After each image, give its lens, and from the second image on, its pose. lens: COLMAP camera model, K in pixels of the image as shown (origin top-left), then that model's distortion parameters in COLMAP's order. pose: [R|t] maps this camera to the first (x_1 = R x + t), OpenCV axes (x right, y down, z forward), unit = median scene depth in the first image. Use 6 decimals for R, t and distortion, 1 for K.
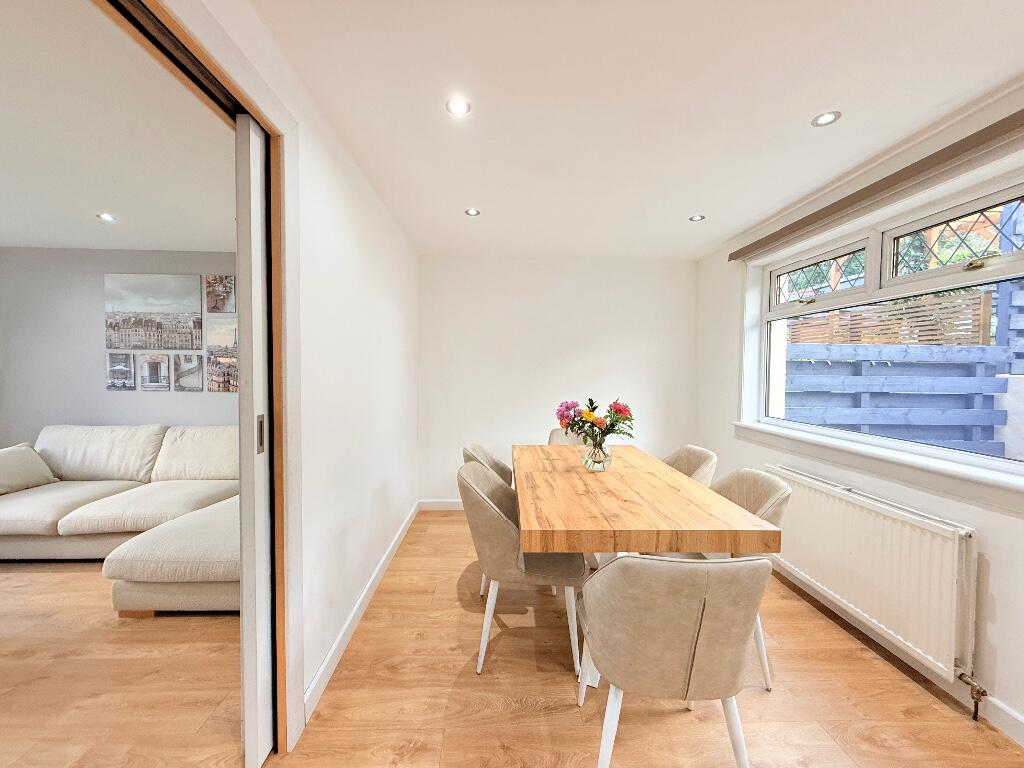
lens RADIAL K [[406.4, 0, 510.6], [0, 406.4, 384.6], [0, 0, 1]] dist [-0.001185, -0.000542]
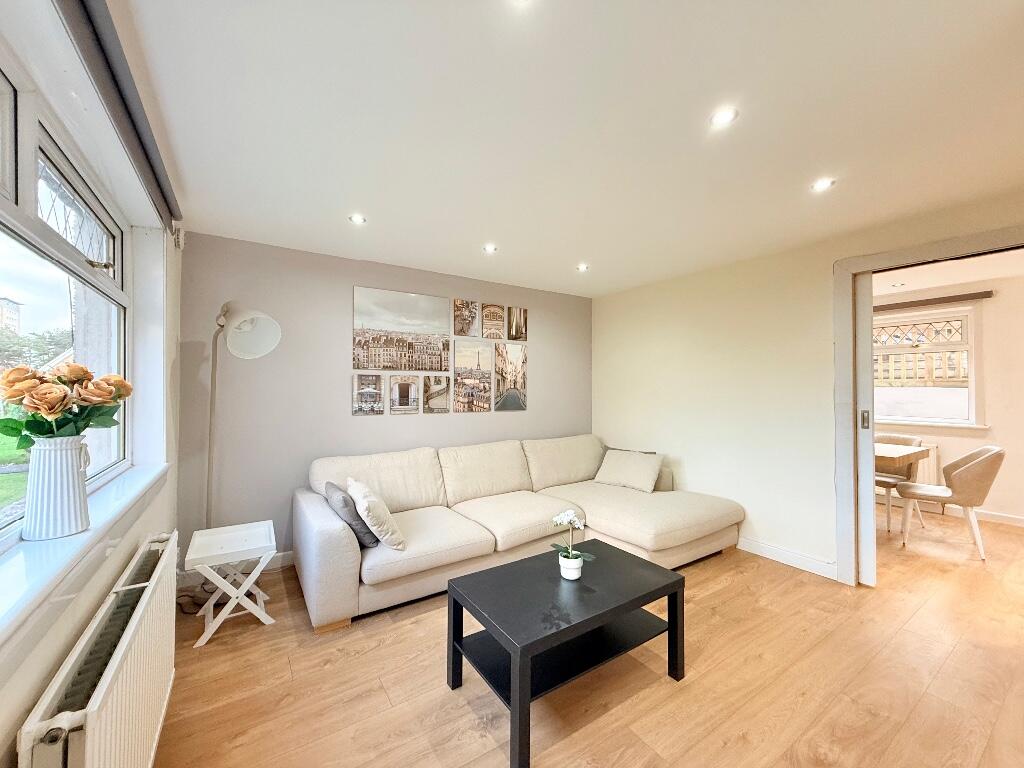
lens RADIAL K [[406.4, 0, 511.6], [0, 406.4, 386.4], [0, 0, 1]] dist [-0.001185, -0.000542]
pose [[0.854411, -0.008549, 0.519527, -1.166022], [0.027891, 0.999178, -0.029428, -0.014170], [-0.518848, 0.039633, 0.853947, 0.055399]]
